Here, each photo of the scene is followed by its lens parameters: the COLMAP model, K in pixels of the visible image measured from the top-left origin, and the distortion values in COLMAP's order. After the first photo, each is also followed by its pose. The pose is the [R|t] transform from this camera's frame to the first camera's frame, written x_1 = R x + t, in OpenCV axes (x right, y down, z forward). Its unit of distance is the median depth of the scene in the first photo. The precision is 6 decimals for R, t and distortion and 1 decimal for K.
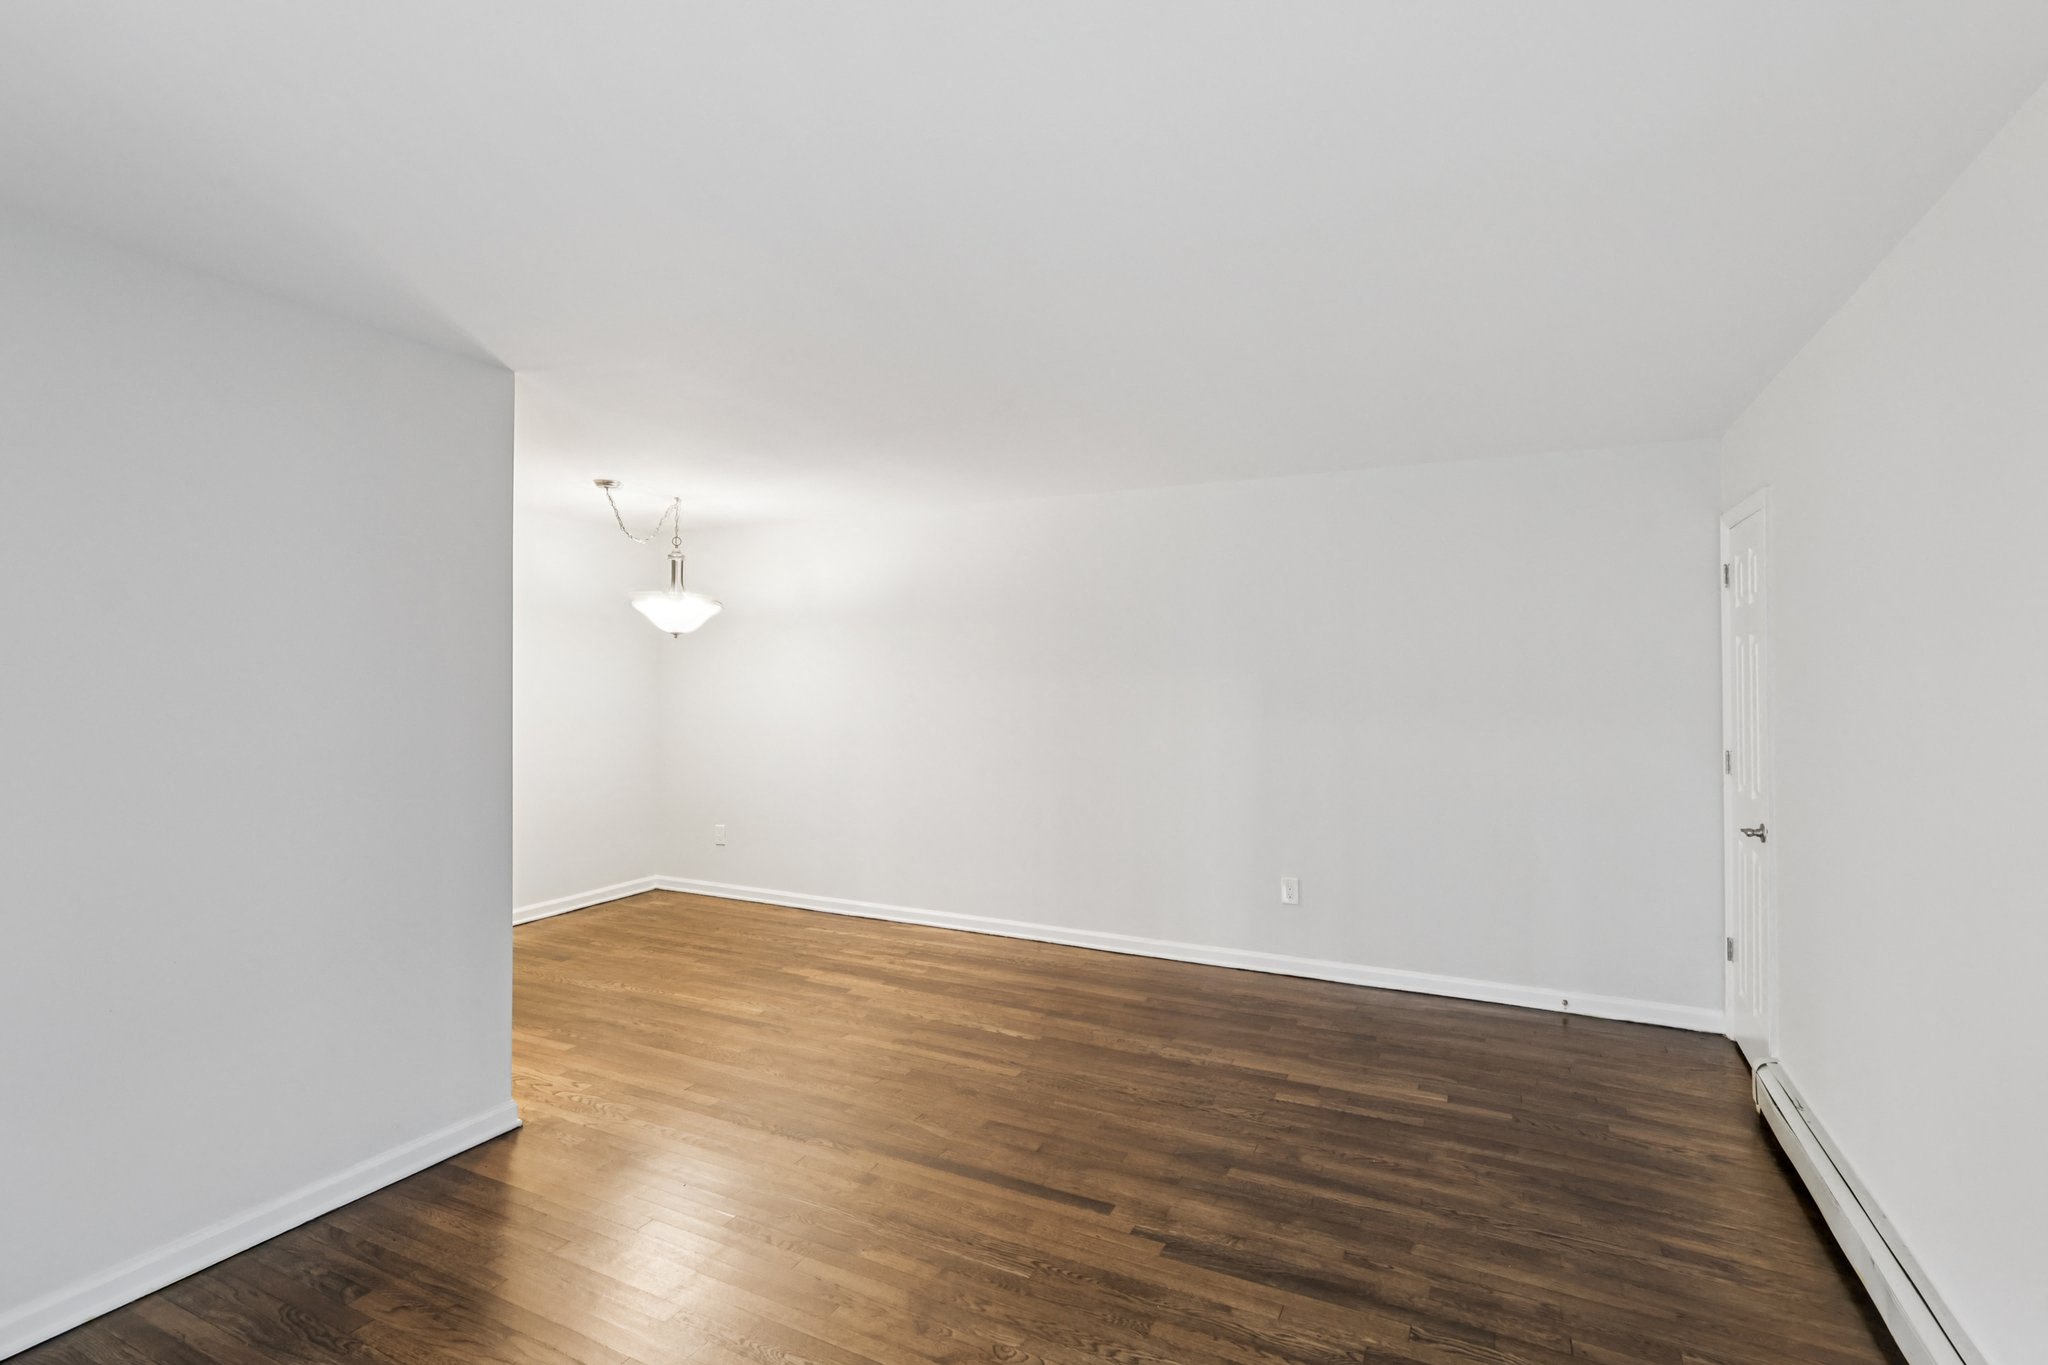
lens RADIAL K [[966.3, 0, 1014.1], [0, 966.3, 666.7], [0, 0, 1]] dist [-0.004101, 0.001545]
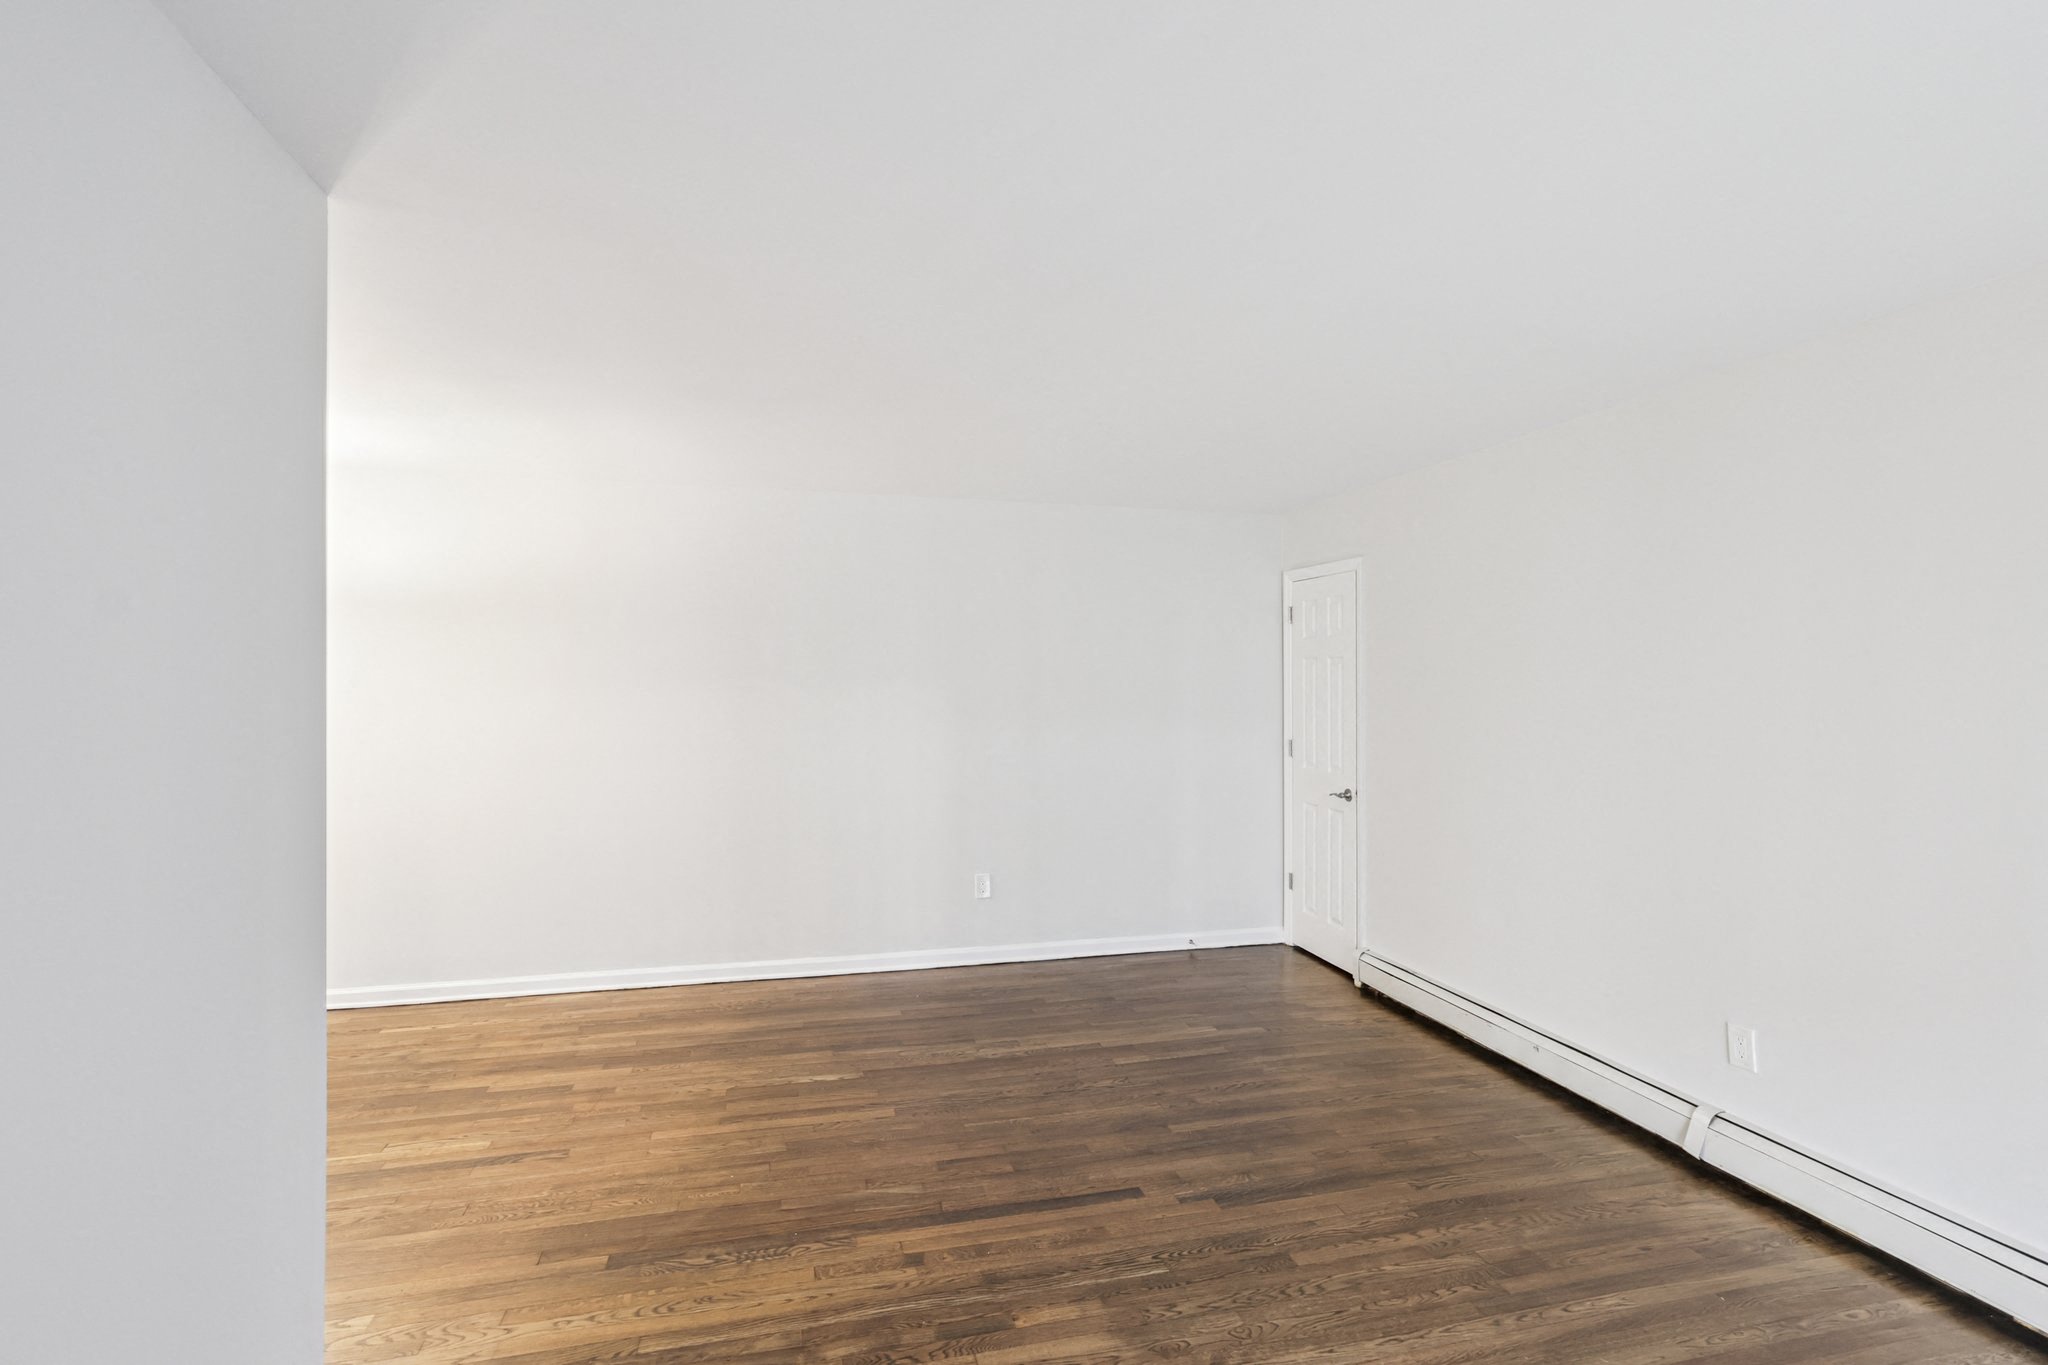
lens RADIAL K [[966.3, 0, 1016.4], [0, 966.3, 685.5], [0, 0, 1]] dist [-0.004101, 0.001545]
pose [[0.752798, 0.001199, 0.658250, -0.445677], [-0.008972, 0.999924, 0.008438, -0.000080], [-0.658190, -0.012258, 0.752752, 0.191107]]
